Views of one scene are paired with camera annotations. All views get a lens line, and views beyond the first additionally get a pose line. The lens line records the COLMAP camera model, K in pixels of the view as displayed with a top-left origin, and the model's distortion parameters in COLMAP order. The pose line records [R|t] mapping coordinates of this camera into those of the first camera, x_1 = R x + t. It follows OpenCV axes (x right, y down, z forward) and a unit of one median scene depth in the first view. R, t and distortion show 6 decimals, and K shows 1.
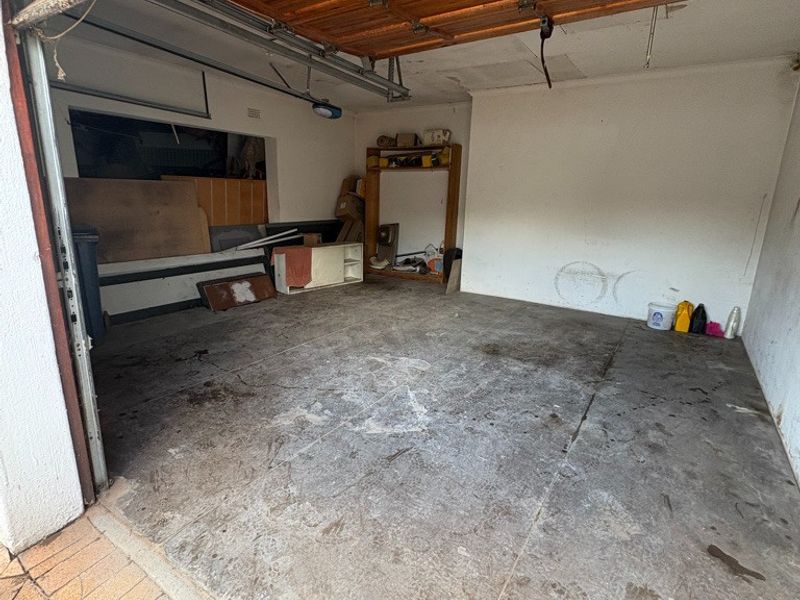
lens RADIAL K [[423.6, 0, 400.0], [0, 423.6, 300.0], [0, 0, 1]] dist [-0.001890, 0.000188]
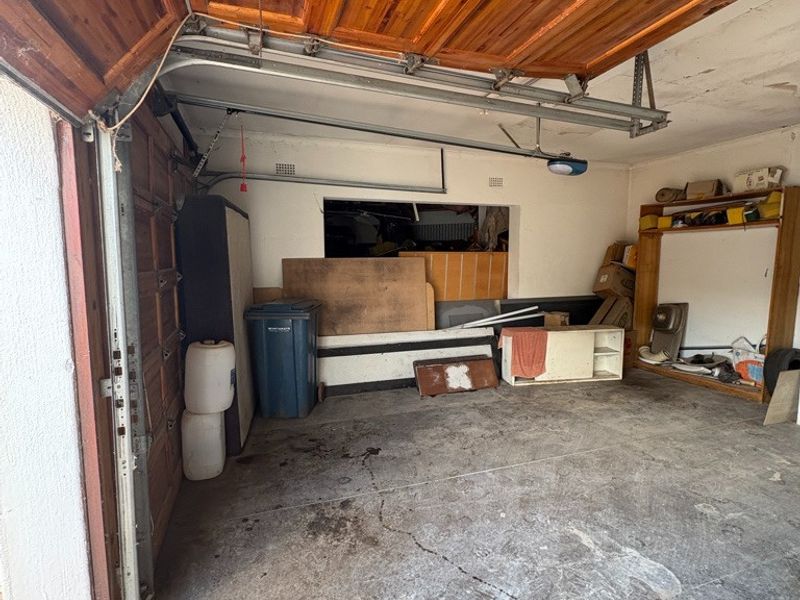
lens RADIAL K [[423.6, 0, 400.0], [0, 423.6, 300.0], [0, 0, 1]] dist [-0.001890, 0.000188]
pose [[0.789914, 0.034762, -0.612232, 0.071796], [-0.125868, 0.986325, -0.106395, -0.070697], [0.600161, 0.161103, 0.783487, 0.215190]]
